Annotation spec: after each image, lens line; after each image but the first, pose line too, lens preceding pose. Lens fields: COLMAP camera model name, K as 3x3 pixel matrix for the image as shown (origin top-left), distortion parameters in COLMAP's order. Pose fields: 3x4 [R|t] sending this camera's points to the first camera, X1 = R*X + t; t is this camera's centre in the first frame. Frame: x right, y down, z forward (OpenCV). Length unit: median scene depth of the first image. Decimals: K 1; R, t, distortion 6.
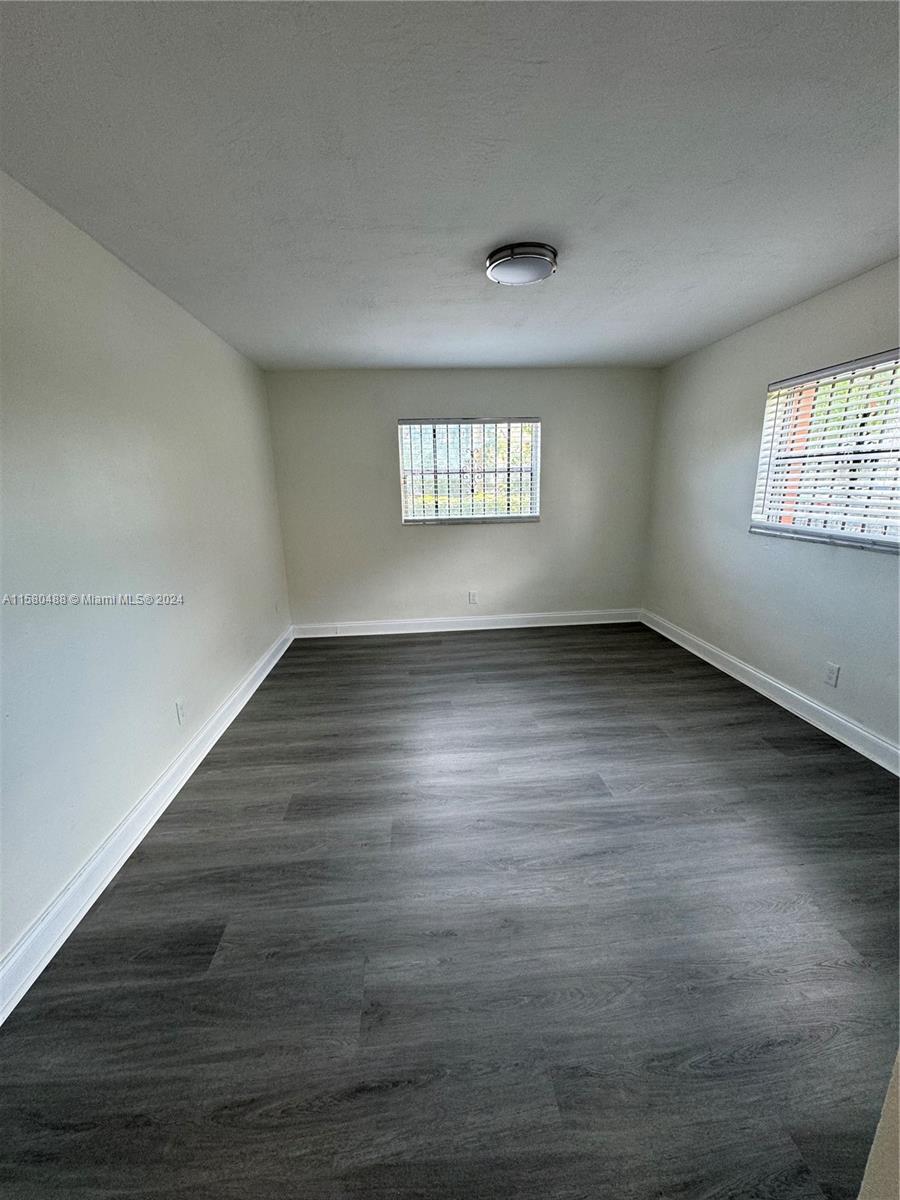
lens RADIAL K [[479.5, 0, 451.1], [0, 479.5, 604.5], [0, 0, 1]] dist [0.000087, -0.000019]
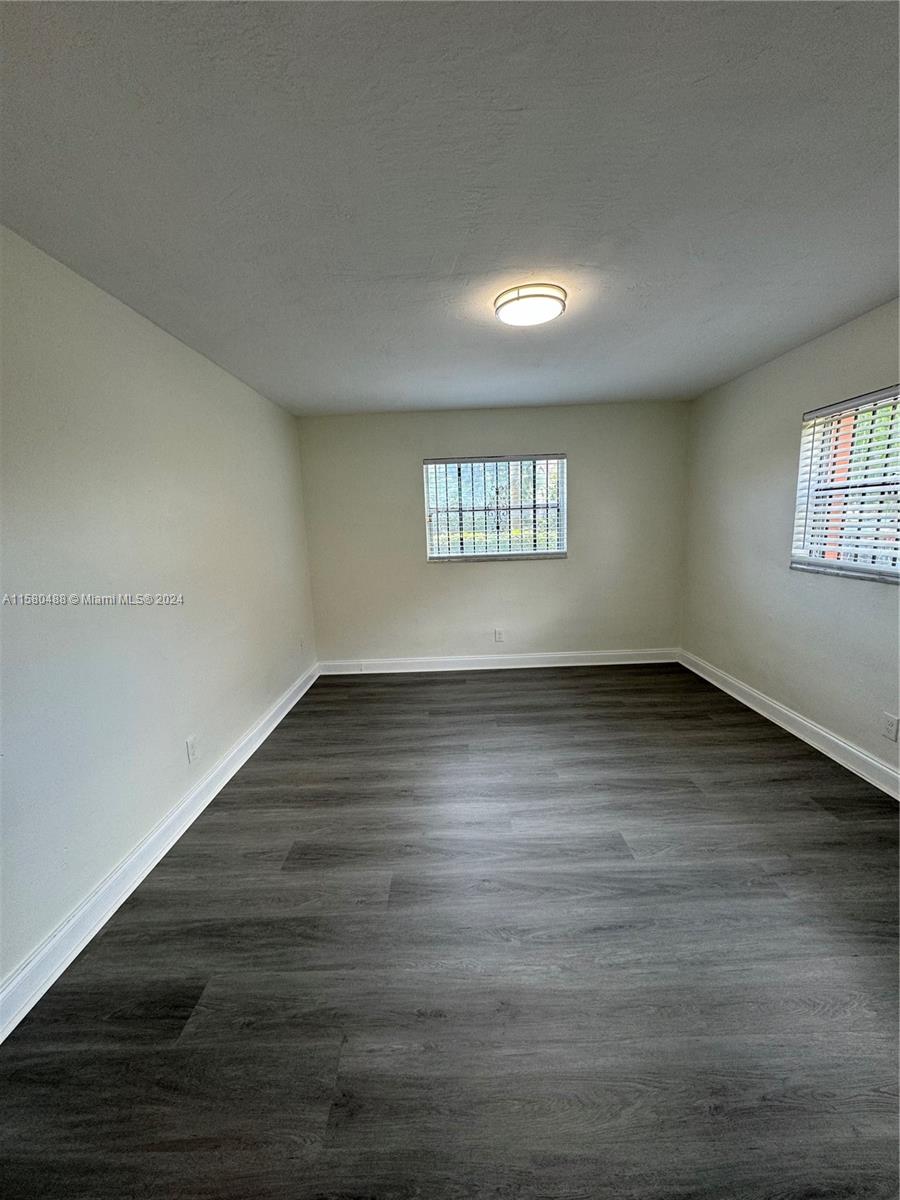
lens RADIAL K [[479.5, 0, 451.1], [0, 479.5, 604.5], [0, 0, 1]] dist [0.000087, -0.000019]
pose [[0.996237, 0.000904, -0.086666, 0.057092], [-0.007164, 0.997383, -0.071945, -0.010808], [0.086374, 0.072295, 0.993636, 0.028281]]
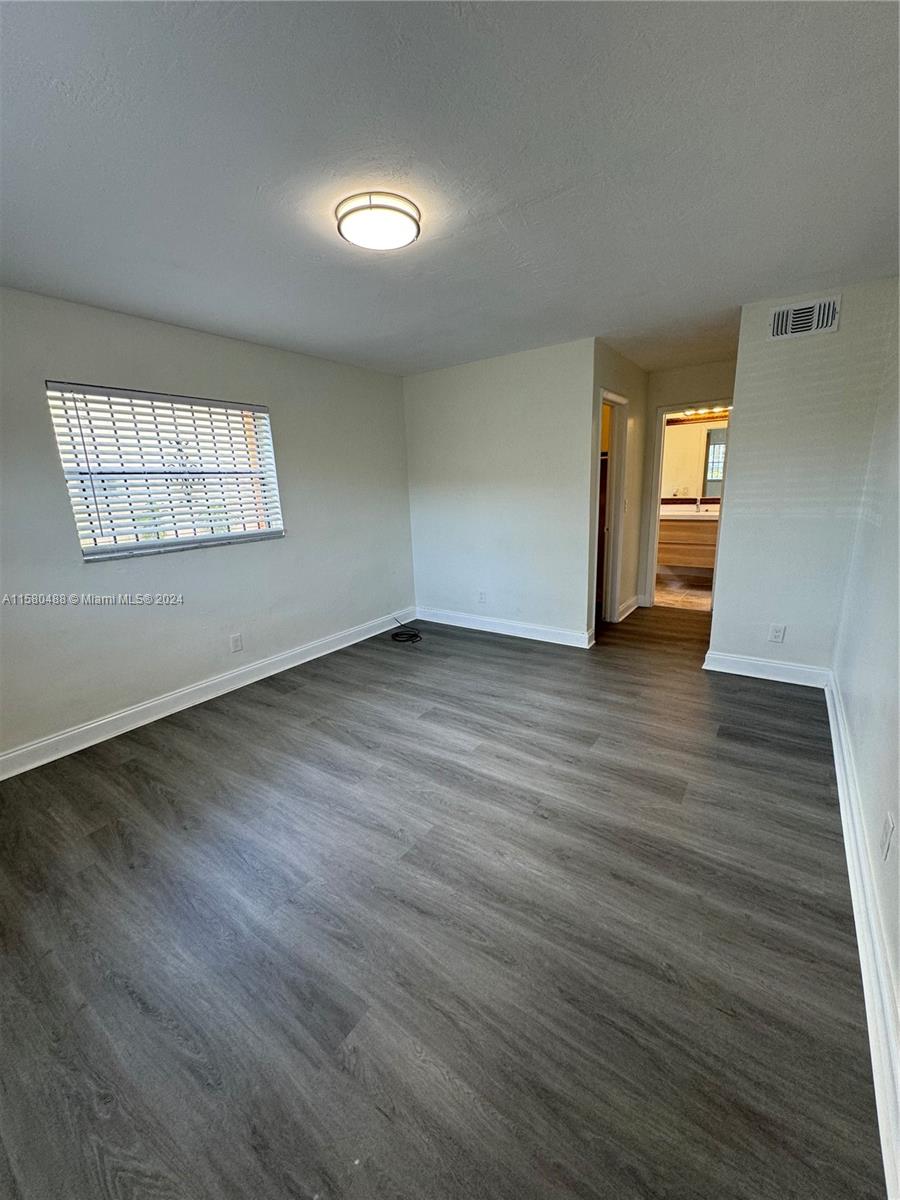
lens RADIAL K [[479.5, 0, 451.1], [0, 479.5, 604.5], [0, 0, 1]] dist [0.000087, -0.000019]
pose [[-0.768698, -0.105155, 0.630908, -0.448635], [0.210870, 0.889580, 0.405192, -0.343671], [-0.603852, 0.444510, -0.661645, 1.439381]]
